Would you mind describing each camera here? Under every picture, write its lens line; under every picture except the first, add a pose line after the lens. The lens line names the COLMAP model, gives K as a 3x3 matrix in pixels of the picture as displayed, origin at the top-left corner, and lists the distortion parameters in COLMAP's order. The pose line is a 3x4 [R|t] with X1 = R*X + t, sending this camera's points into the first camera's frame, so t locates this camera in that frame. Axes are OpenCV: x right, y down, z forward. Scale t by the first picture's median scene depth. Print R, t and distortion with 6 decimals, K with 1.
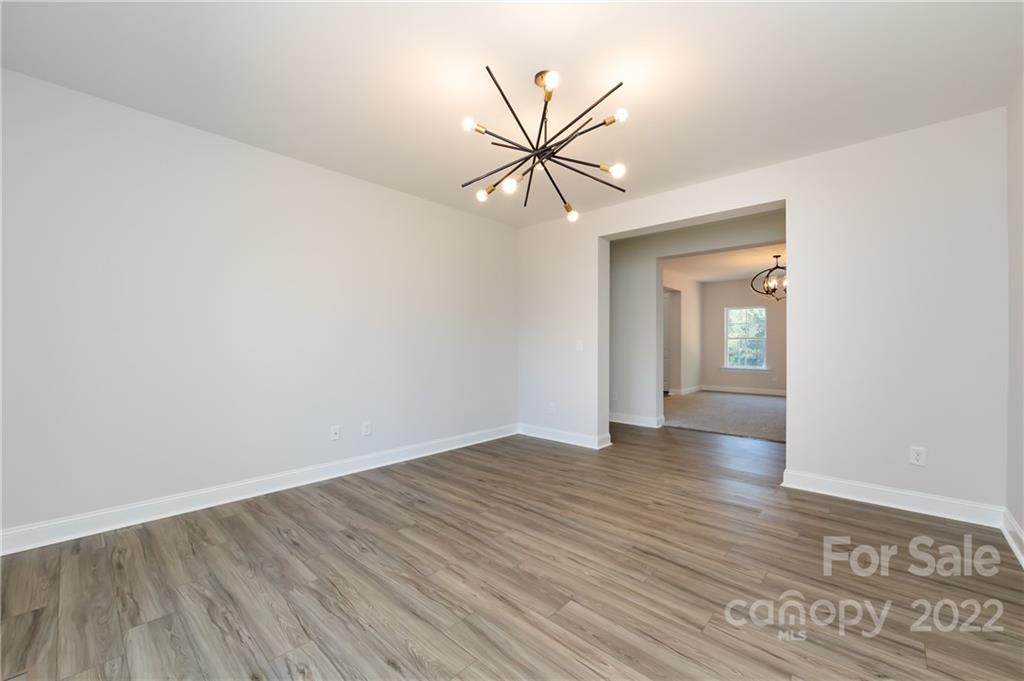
lens RADIAL K [[408.2, 0, 513.2], [0, 408.2, 346.1], [0, 0, 1]] dist [0.003144, 0.000060]
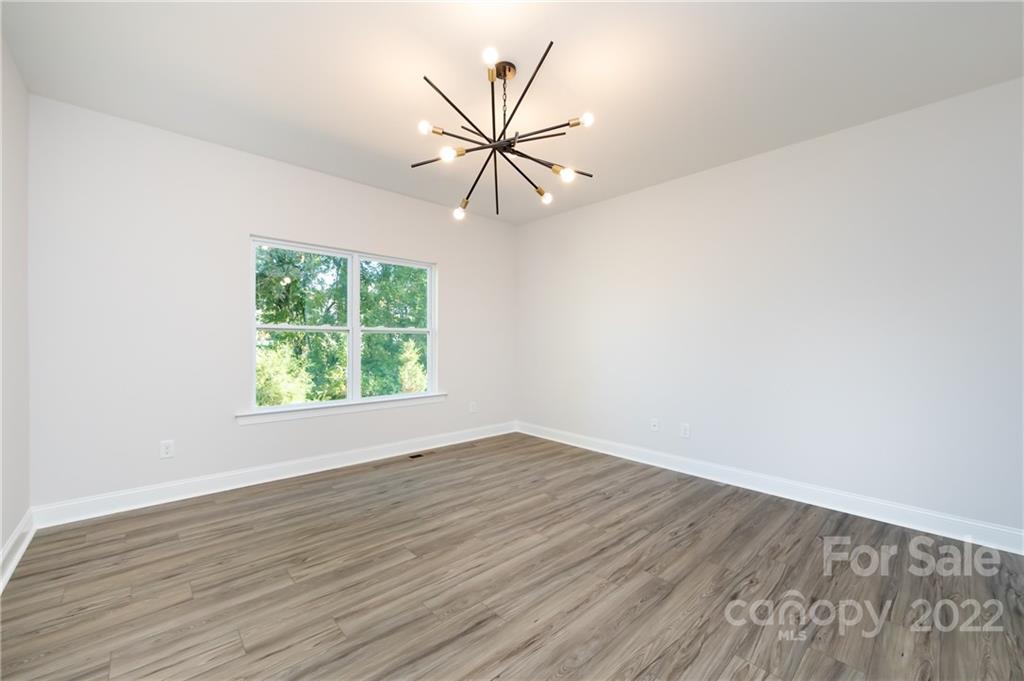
lens RADIAL K [[408.2, 0, 513.2], [0, 408.2, 346.1], [0, 0, 1]] dist [0.003144, 0.000060]
pose [[-0.078808, 0.008780, -0.996851, 0.890444], [-0.012399, 0.999875, 0.009787, -0.002461], [0.996813, 0.013131, -0.078689, 0.938528]]
